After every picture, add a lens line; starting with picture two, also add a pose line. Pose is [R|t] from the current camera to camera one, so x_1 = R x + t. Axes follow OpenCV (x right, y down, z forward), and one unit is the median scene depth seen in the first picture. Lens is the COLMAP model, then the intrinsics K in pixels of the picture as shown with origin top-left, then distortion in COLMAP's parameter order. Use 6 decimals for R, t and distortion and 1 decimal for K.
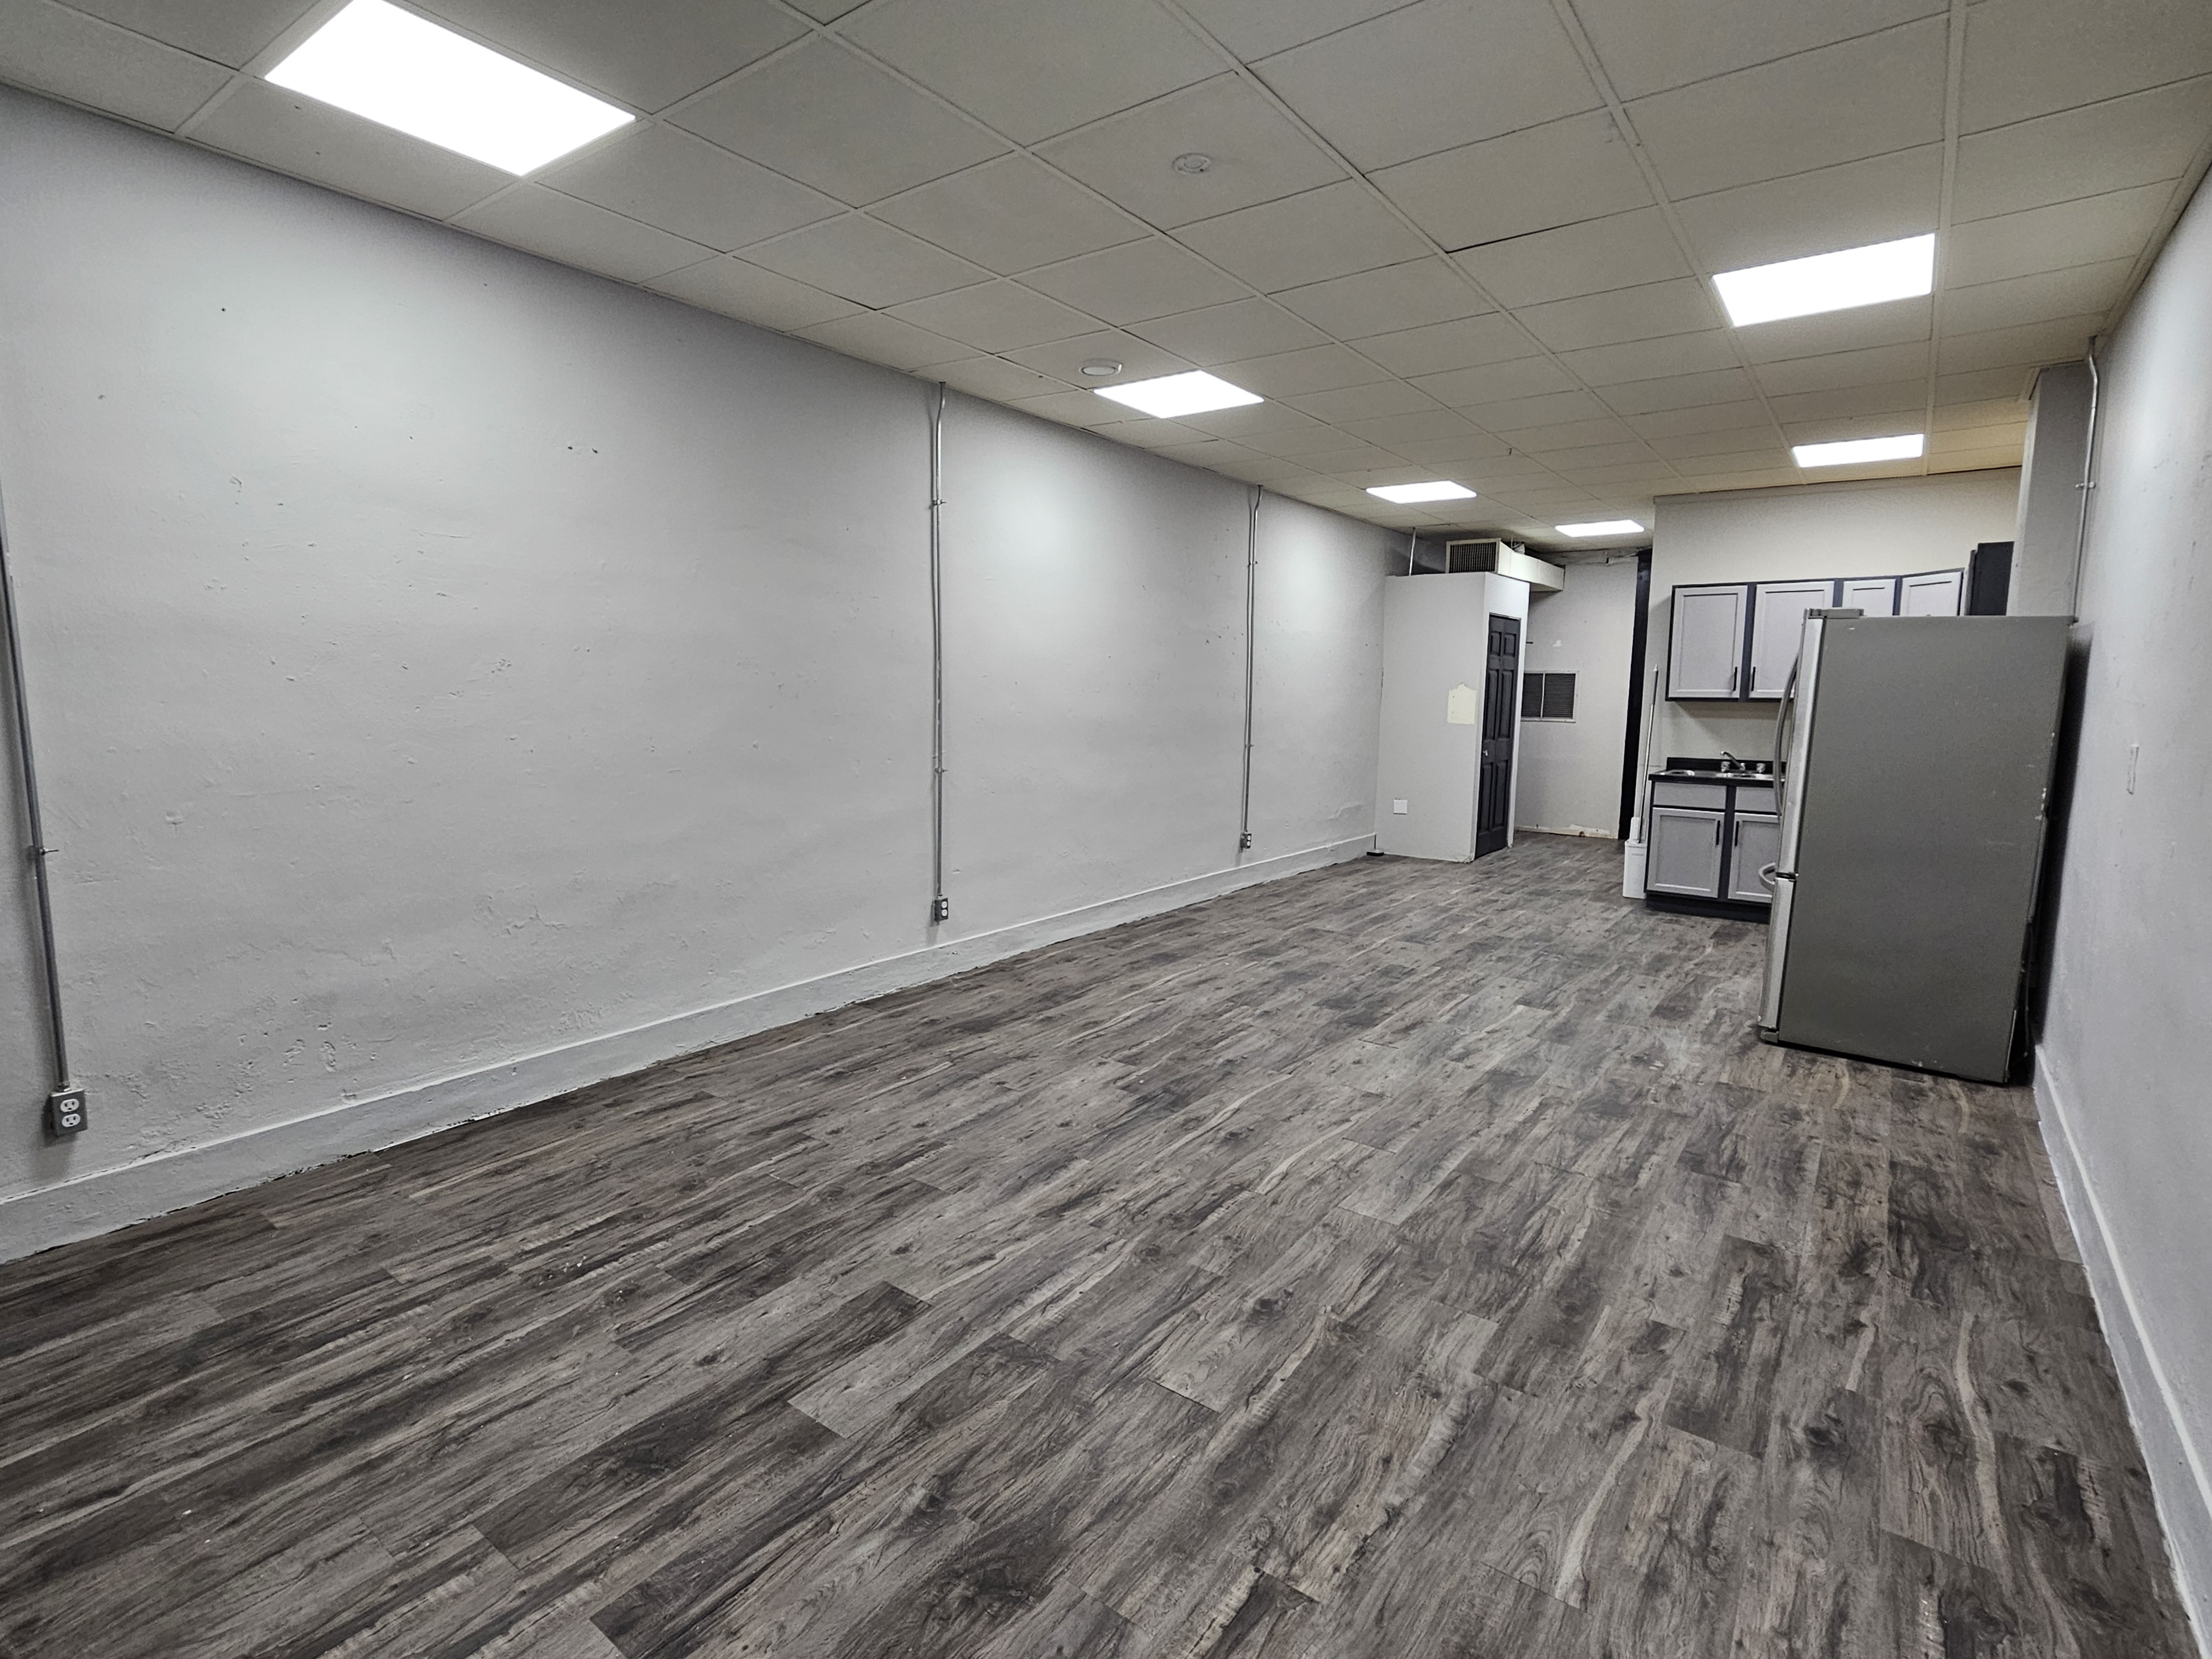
lens RADIAL K [[1078.5, 0, 1105.5], [0, 1078.5, 821.3], [0, 0, 1]] dist [-0.008303, 0.007880]
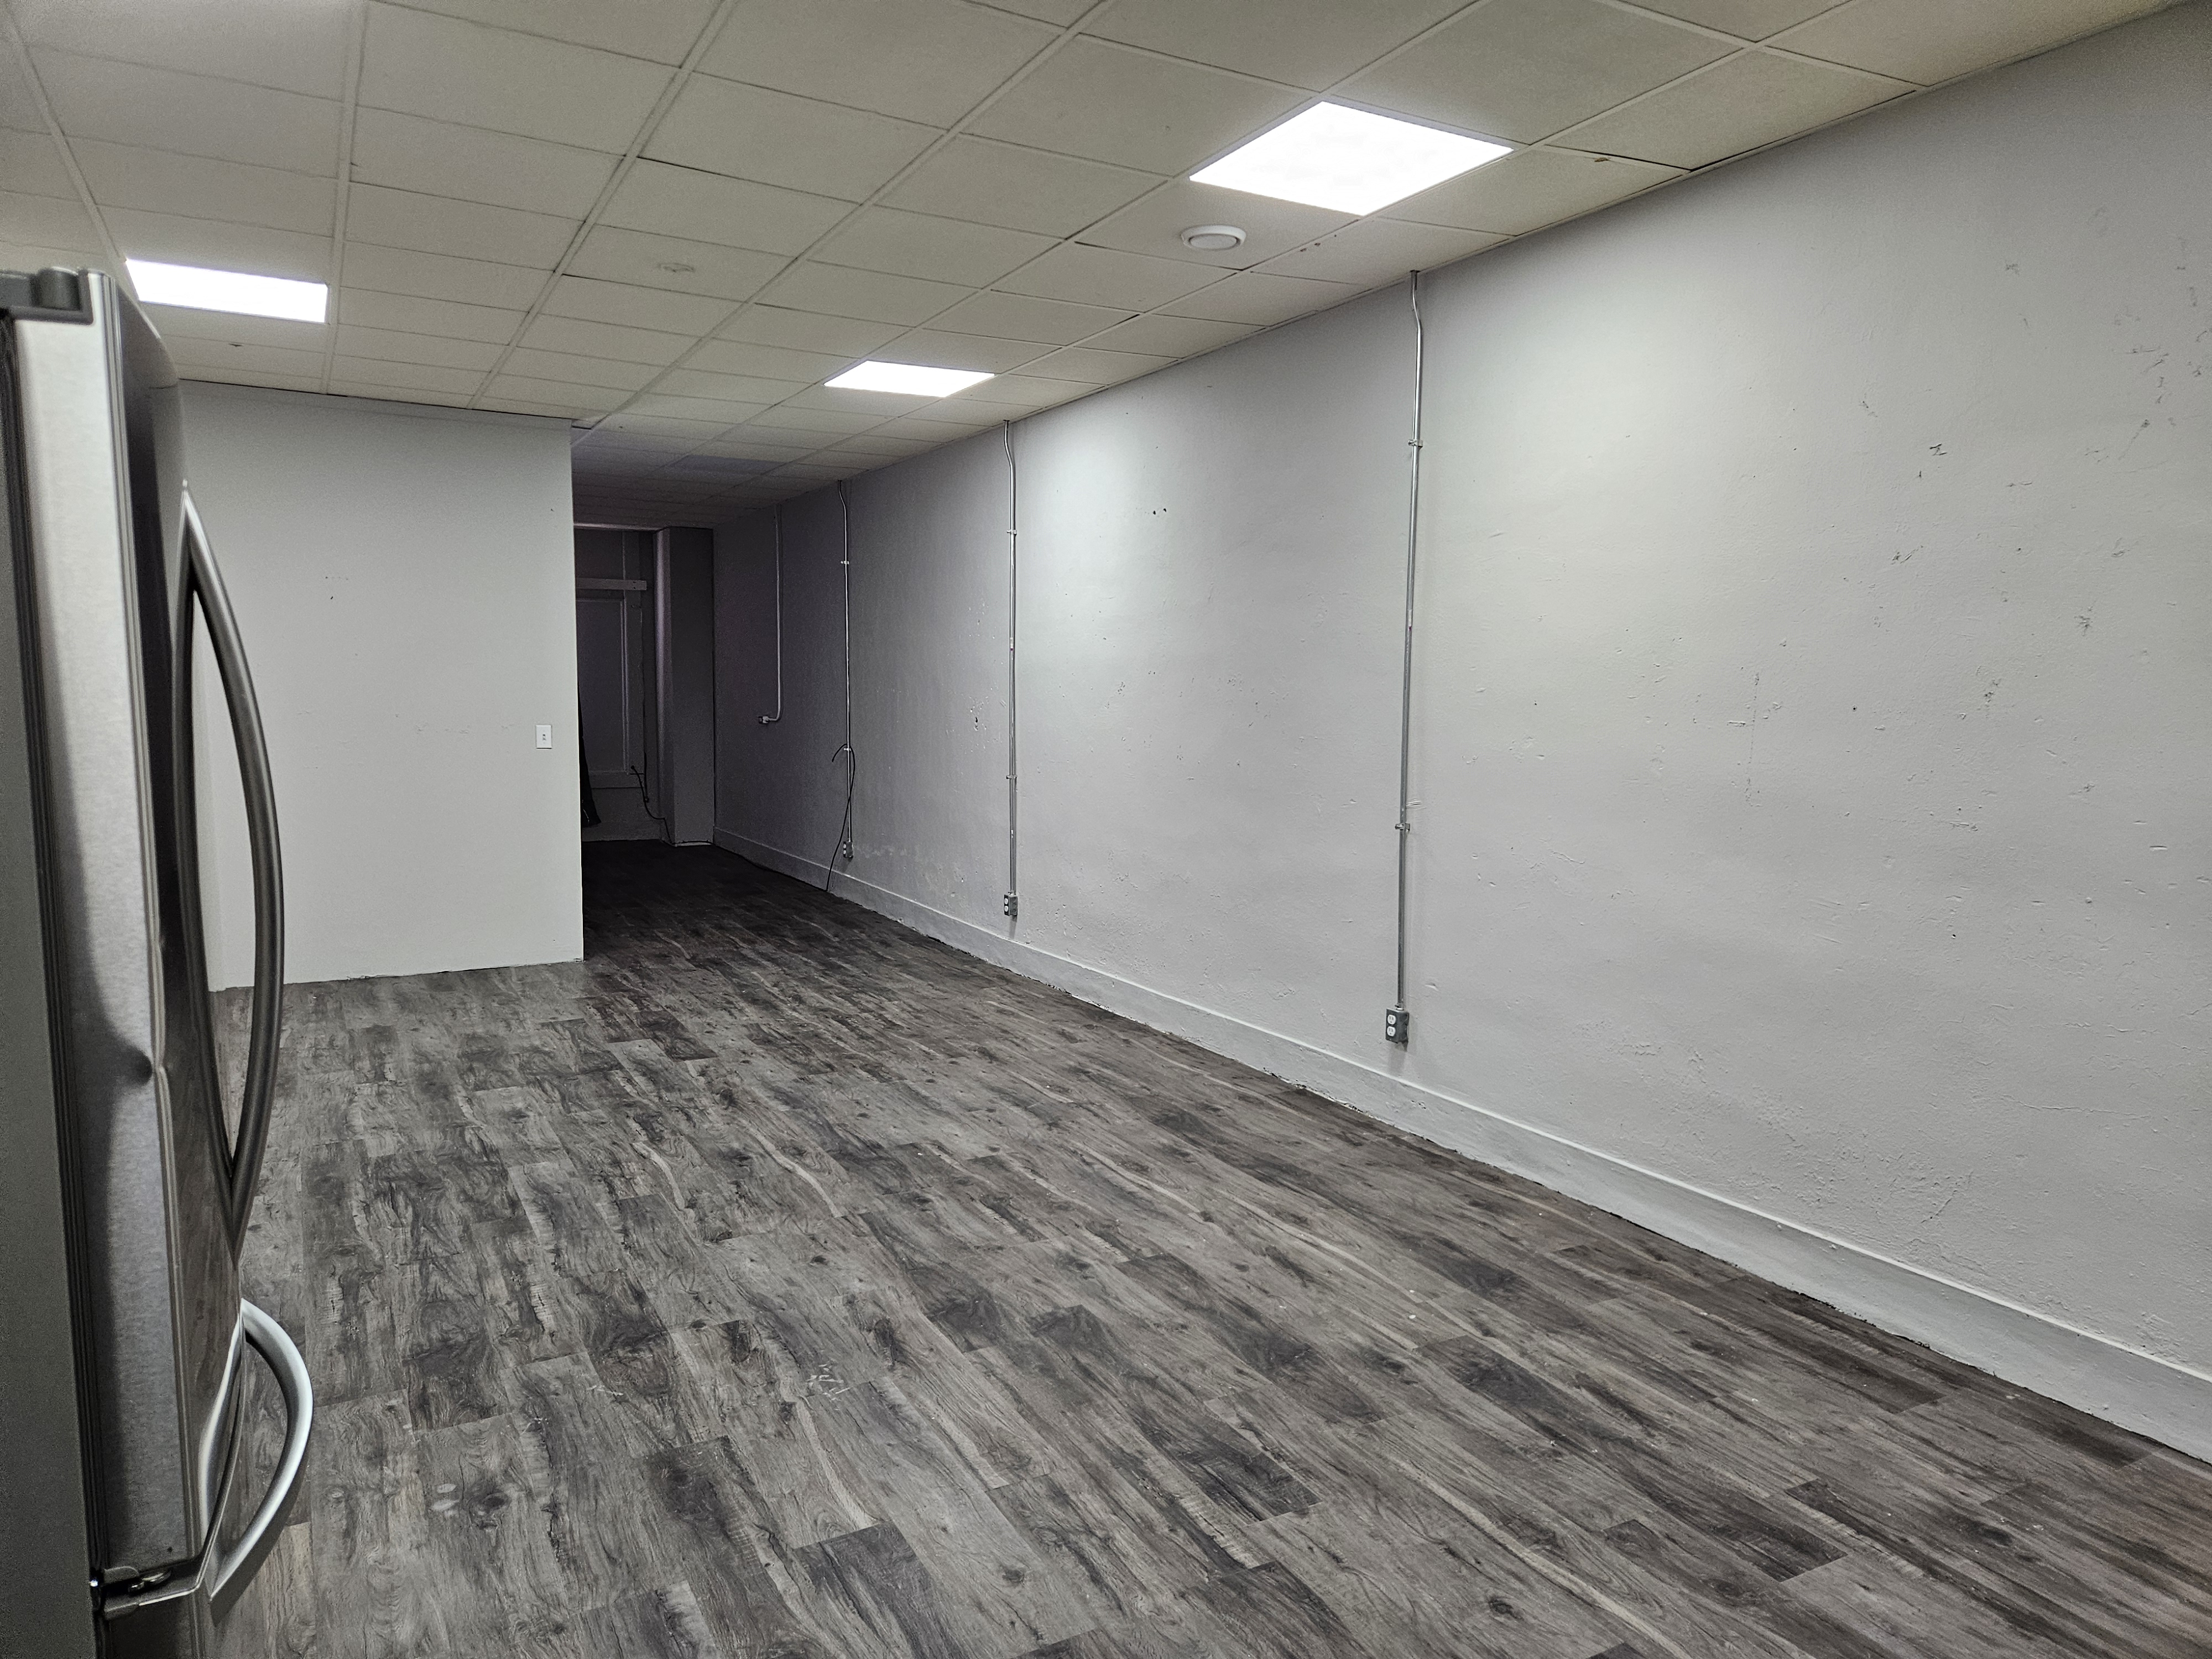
lens RADIAL K [[1474.2, 0, 1096.0], [0, 1474.2, 826.1], [0, 0, 1]] dist [0.072435, -0.052240]
pose [[-0.426414, 0.068173, -0.901956, 1.153117], [-0.134425, 0.981307, 0.137722, -0.221417], [0.894484, 0.179972, -0.409278, 1.765329]]
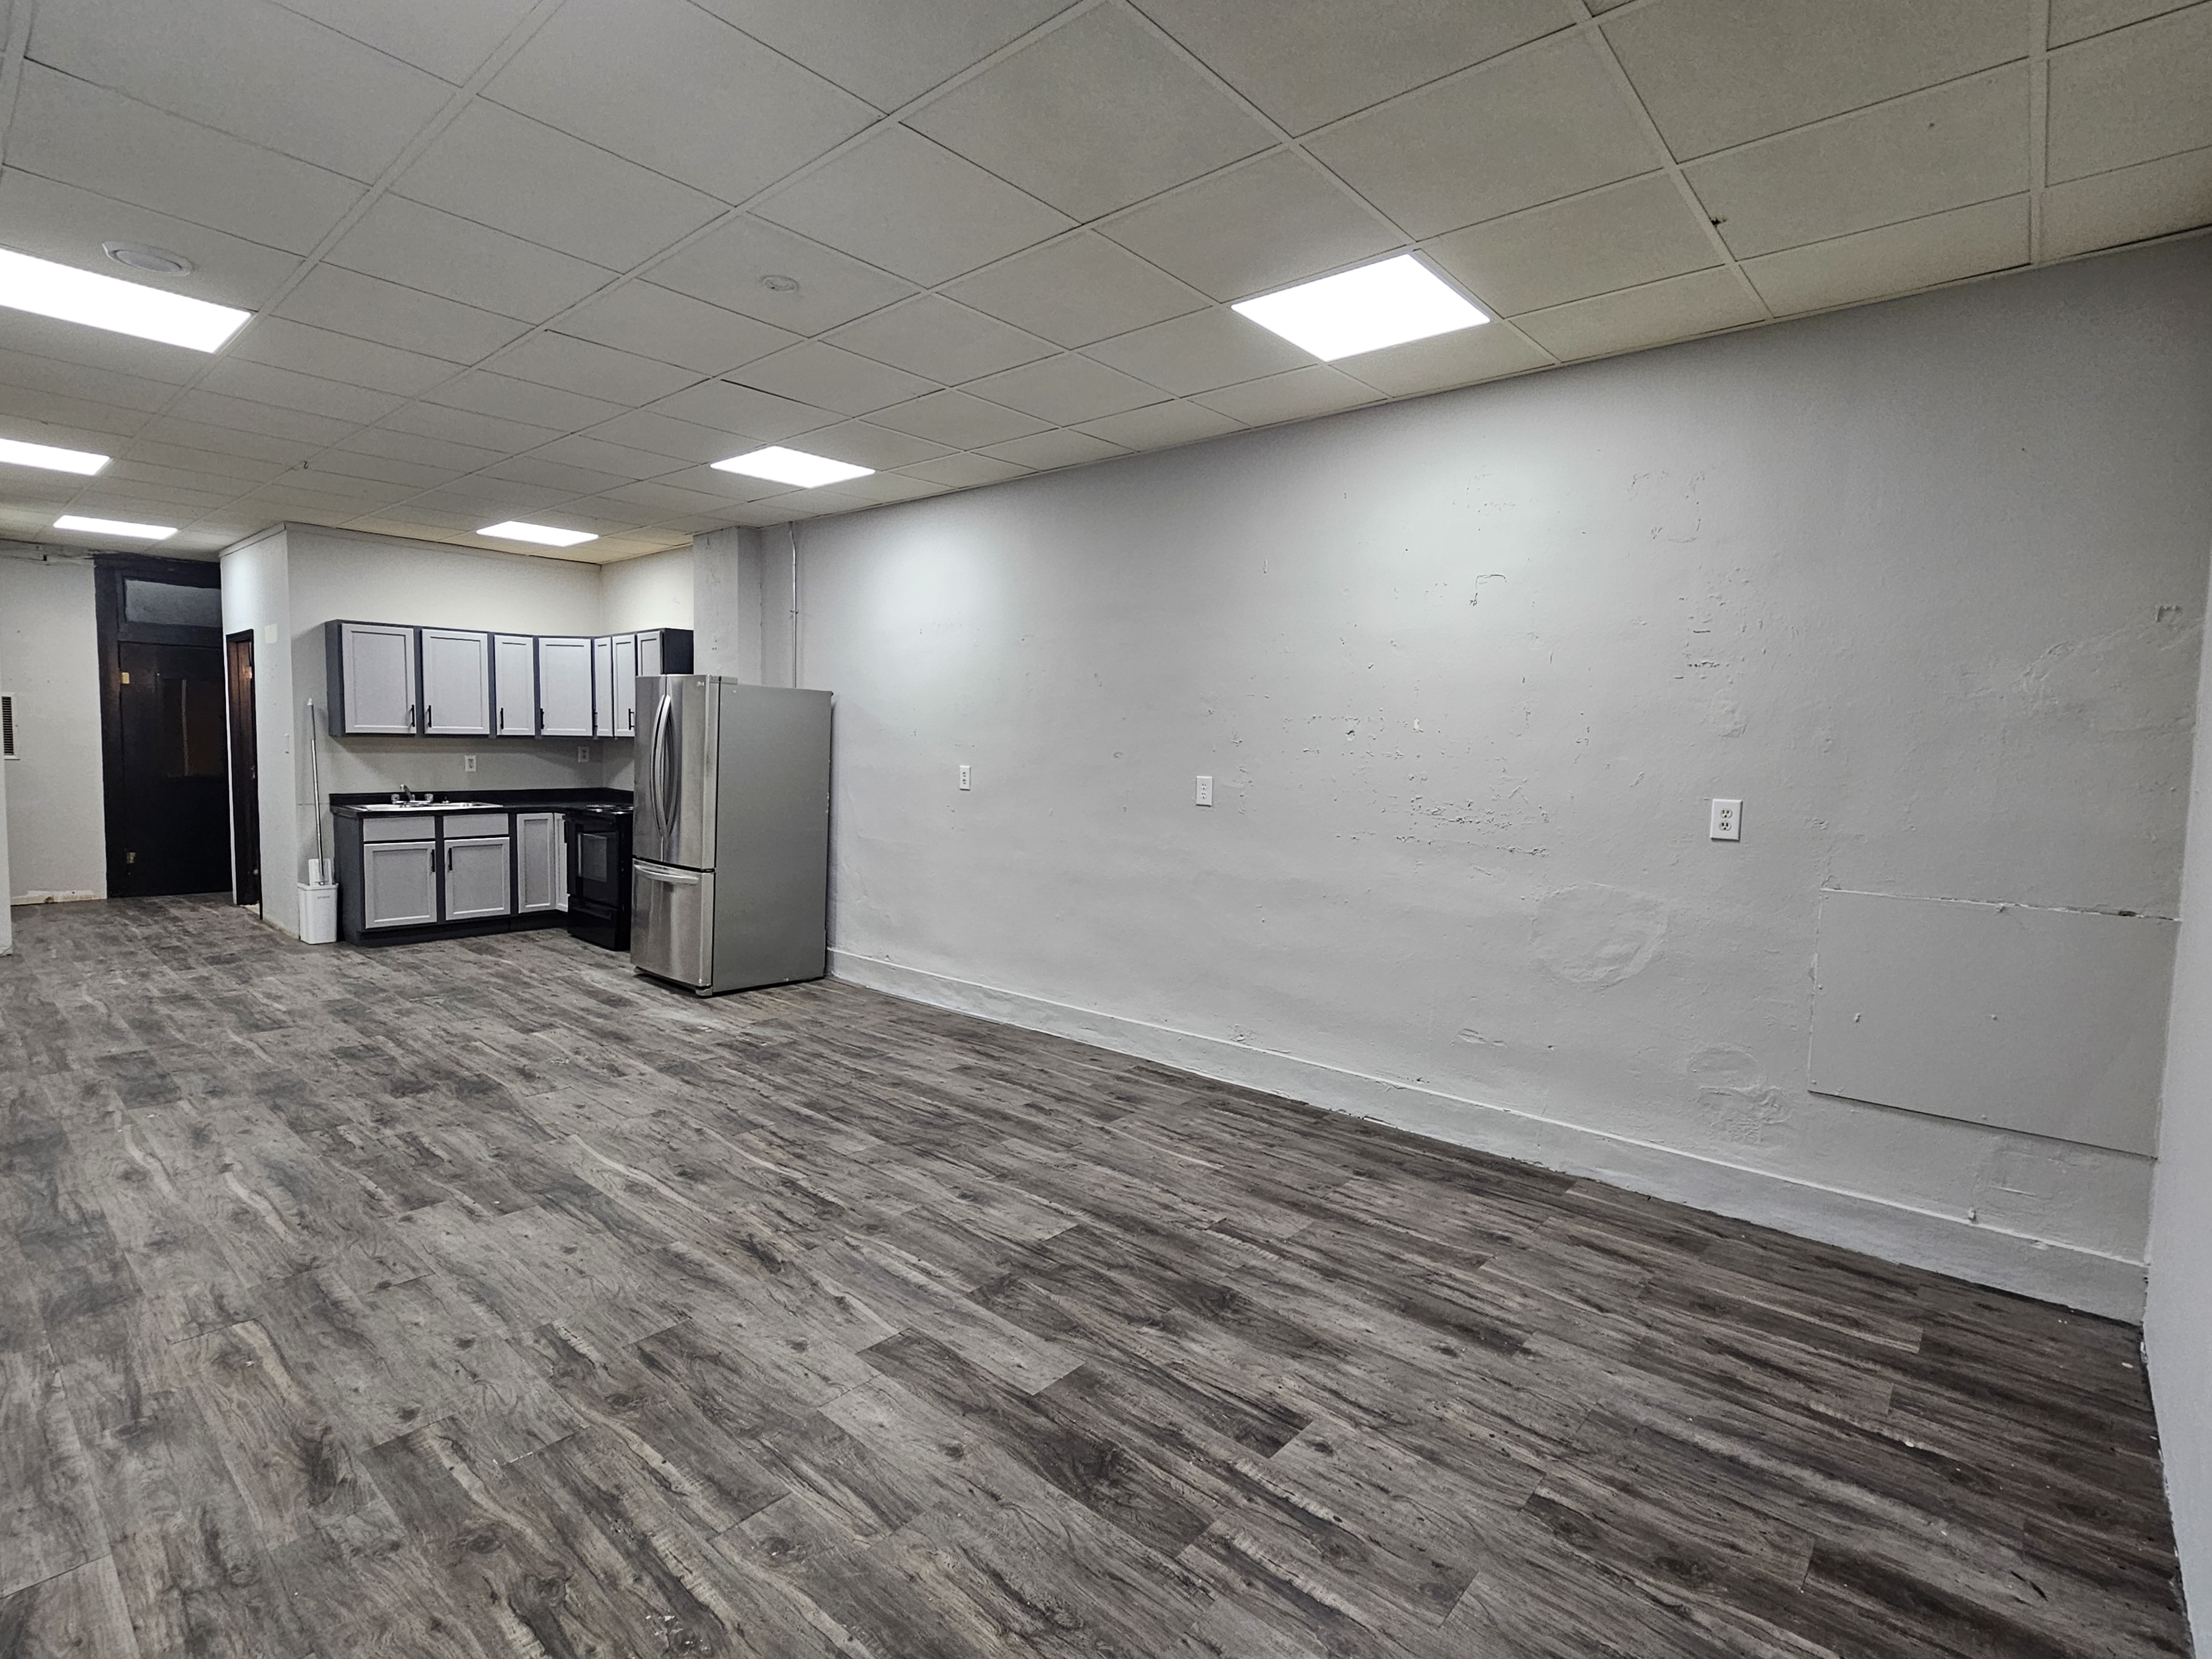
lens RADIAL K [[1078.5, 0, 1100.9], [0, 1078.5, 826.4], [0, 0, 1]] dist [-0.008303, 0.007880]
pose [[0.081697, -0.088536, 0.992717, -0.834492], [0.104190, 0.991348, 0.079839, -0.076408], [-0.991196, 0.096909, 0.090215, 0.482945]]
